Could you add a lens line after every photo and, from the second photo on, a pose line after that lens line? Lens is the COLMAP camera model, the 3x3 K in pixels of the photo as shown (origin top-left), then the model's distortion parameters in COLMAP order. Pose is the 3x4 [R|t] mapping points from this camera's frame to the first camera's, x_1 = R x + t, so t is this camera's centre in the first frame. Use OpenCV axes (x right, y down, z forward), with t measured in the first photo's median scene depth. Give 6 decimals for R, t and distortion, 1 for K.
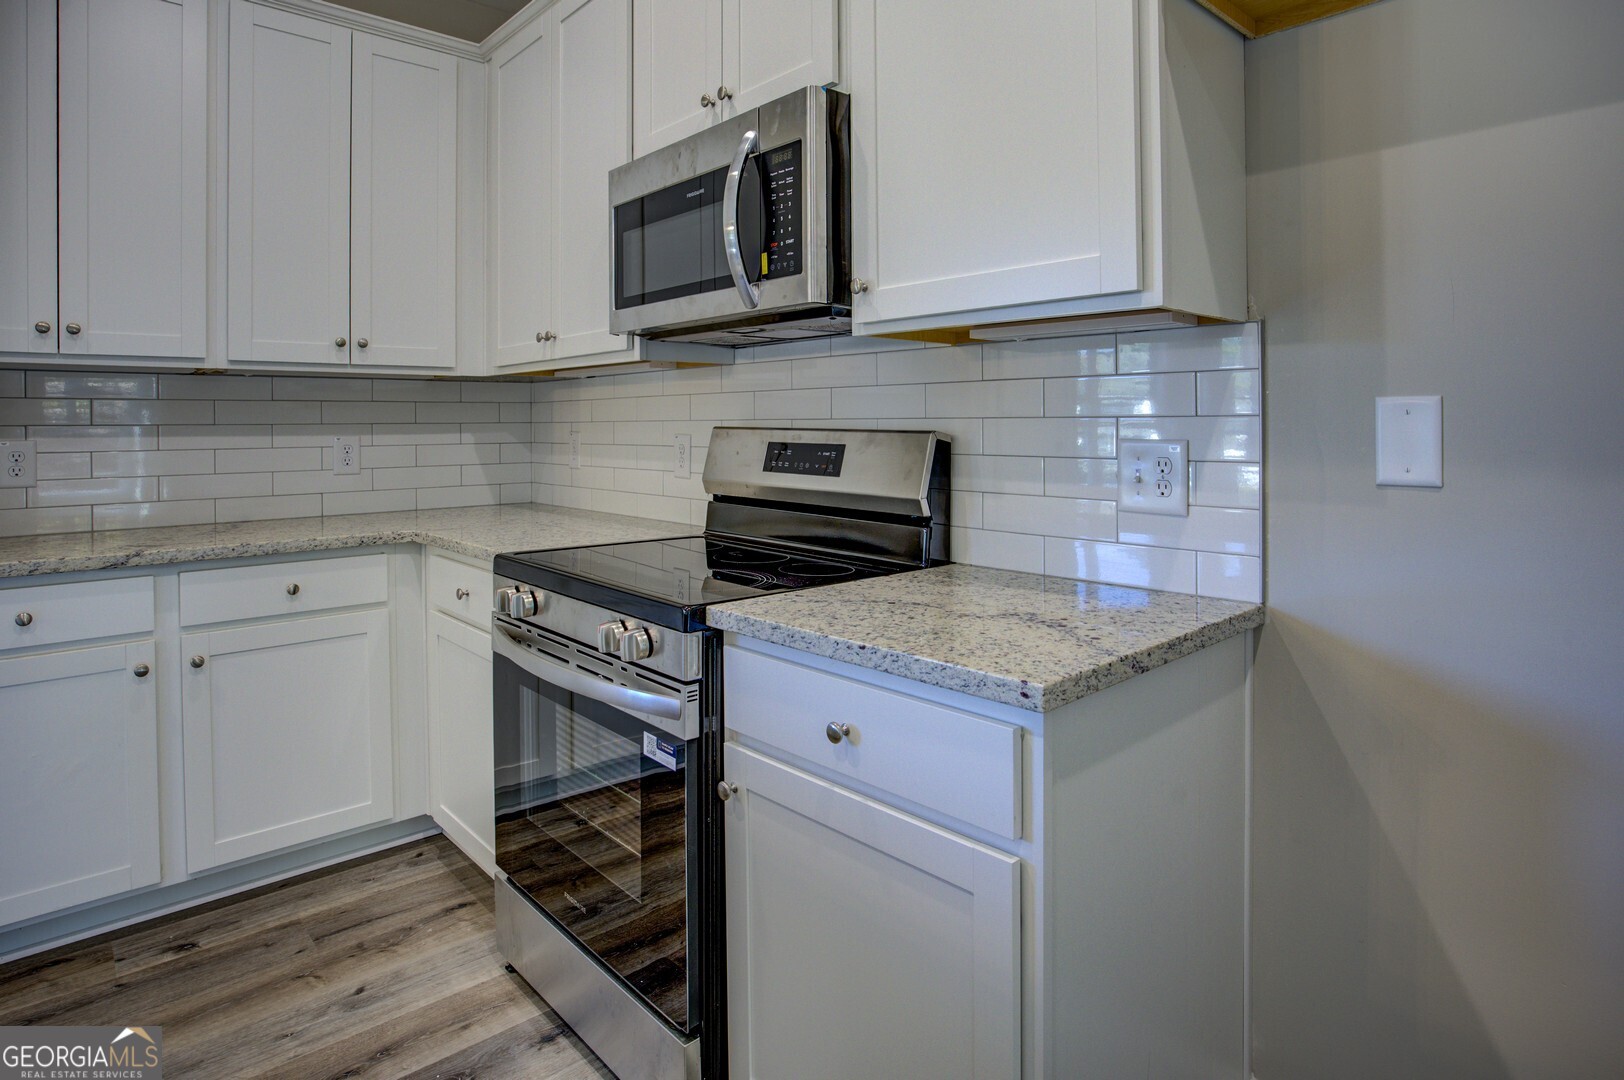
lens RADIAL K [[894.7, 0, 812.1], [0, 894.7, 426.9], [0, 0, 1]] dist [-0.034712, 0.005799]
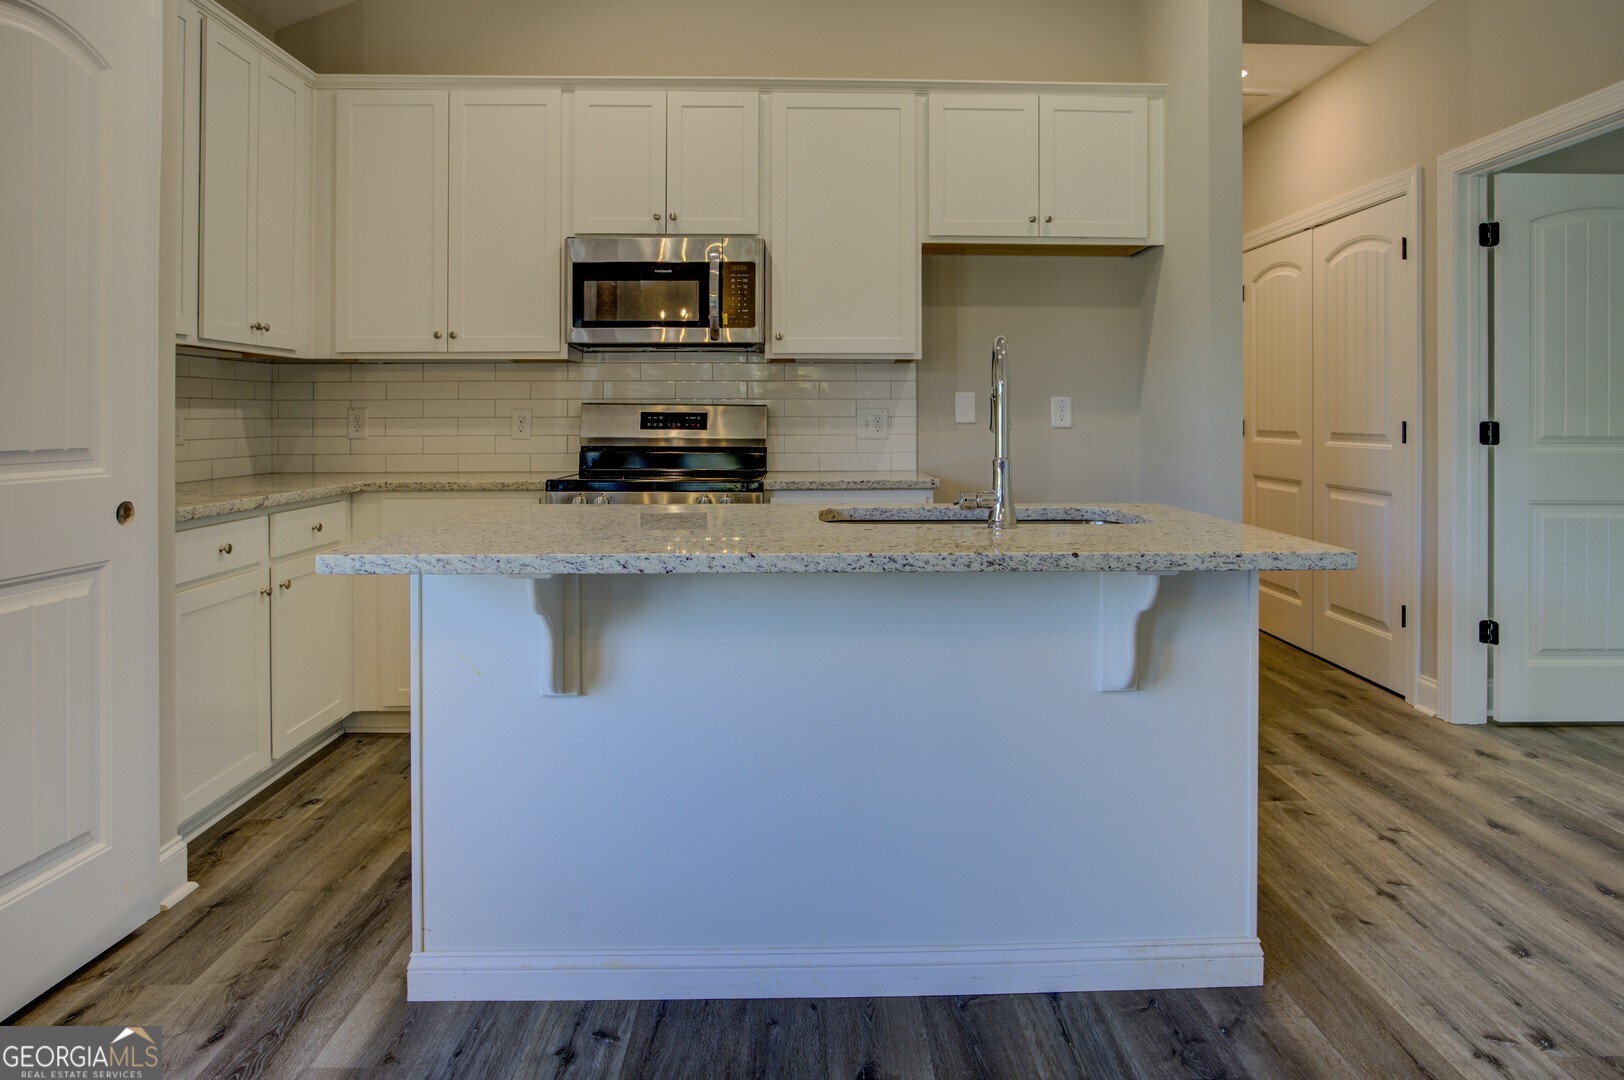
lens RADIAL K [[1006.5, 0, 787.0], [0, 1006.5, 412.0], [0, 0, 1]] dist [-0.024786, 0.010836]
pose [[0.682720, 0.008011, 0.730636, -1.418005], [0.000513, 0.999934, -0.011443, 0.044140], [-0.730680, 0.008187, 0.682671, -0.554958]]
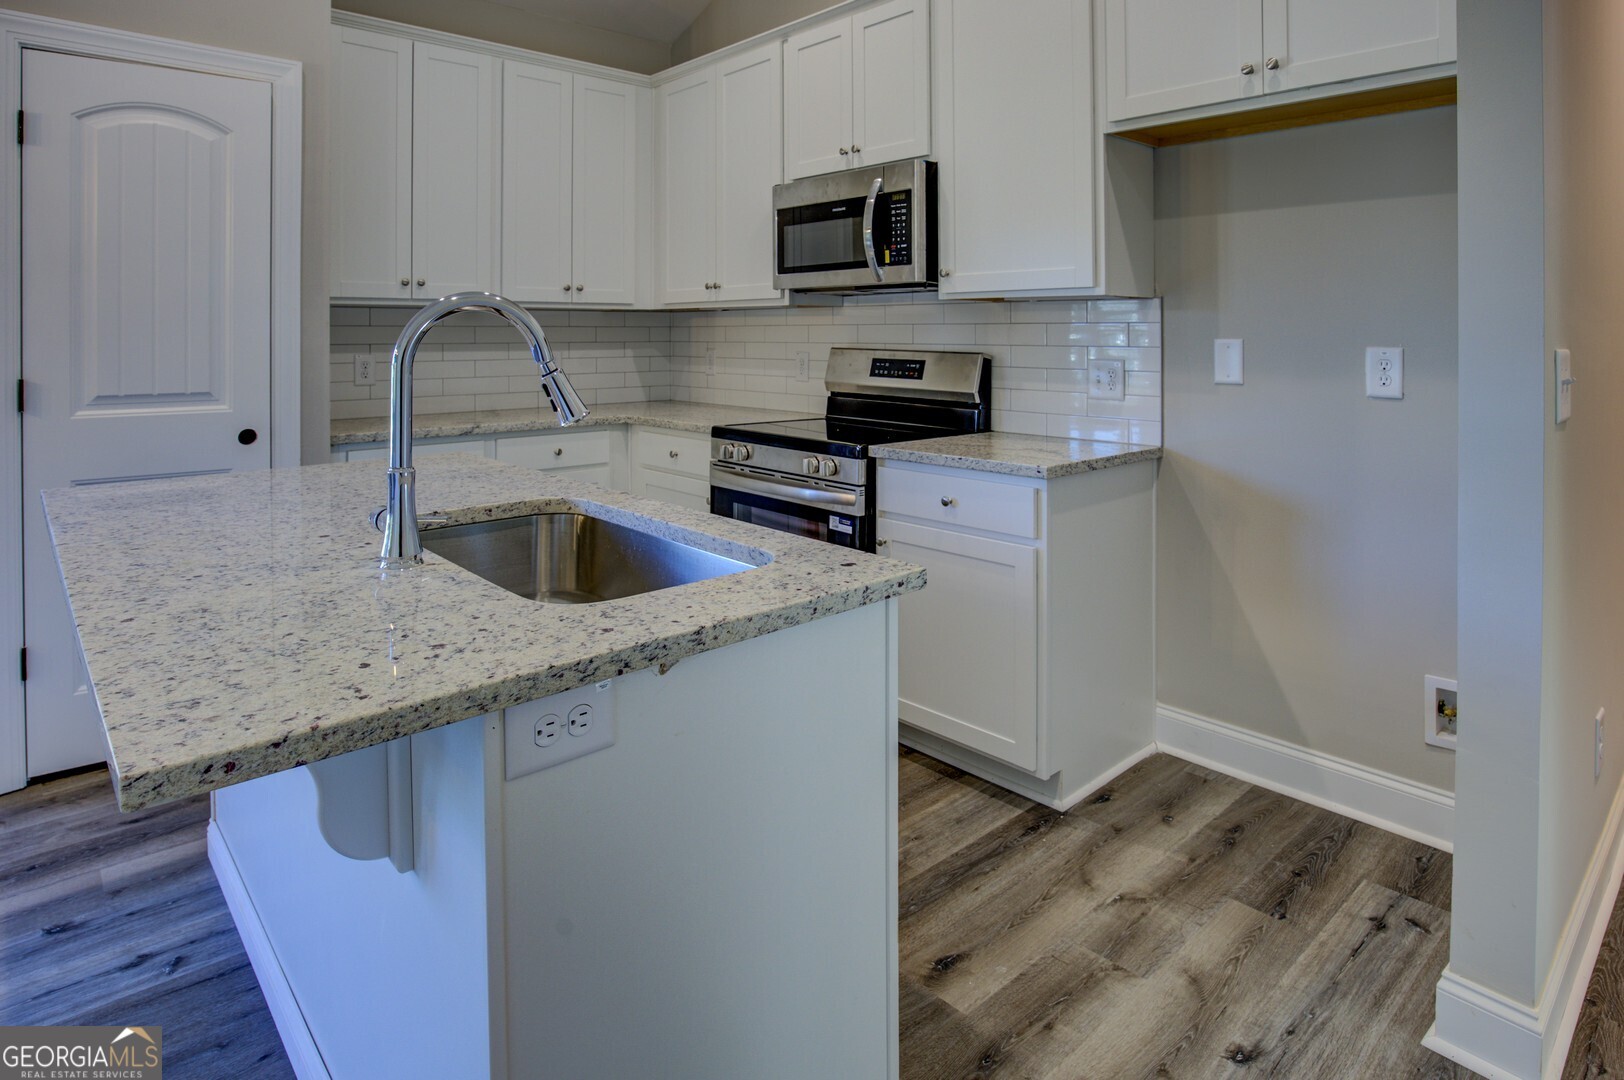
lens RADIAL K [[894.7, 0, 809.5], [0, 894.7, 336.1], [0, 0, 1]] dist [-0.034712, 0.005799]
pose [[0.999982, 0.005145, -0.002984, -0.177801], [-0.005149, 0.999986, -0.001328, -0.022050], [0.002977, 0.001344, 0.999995, -0.666851]]
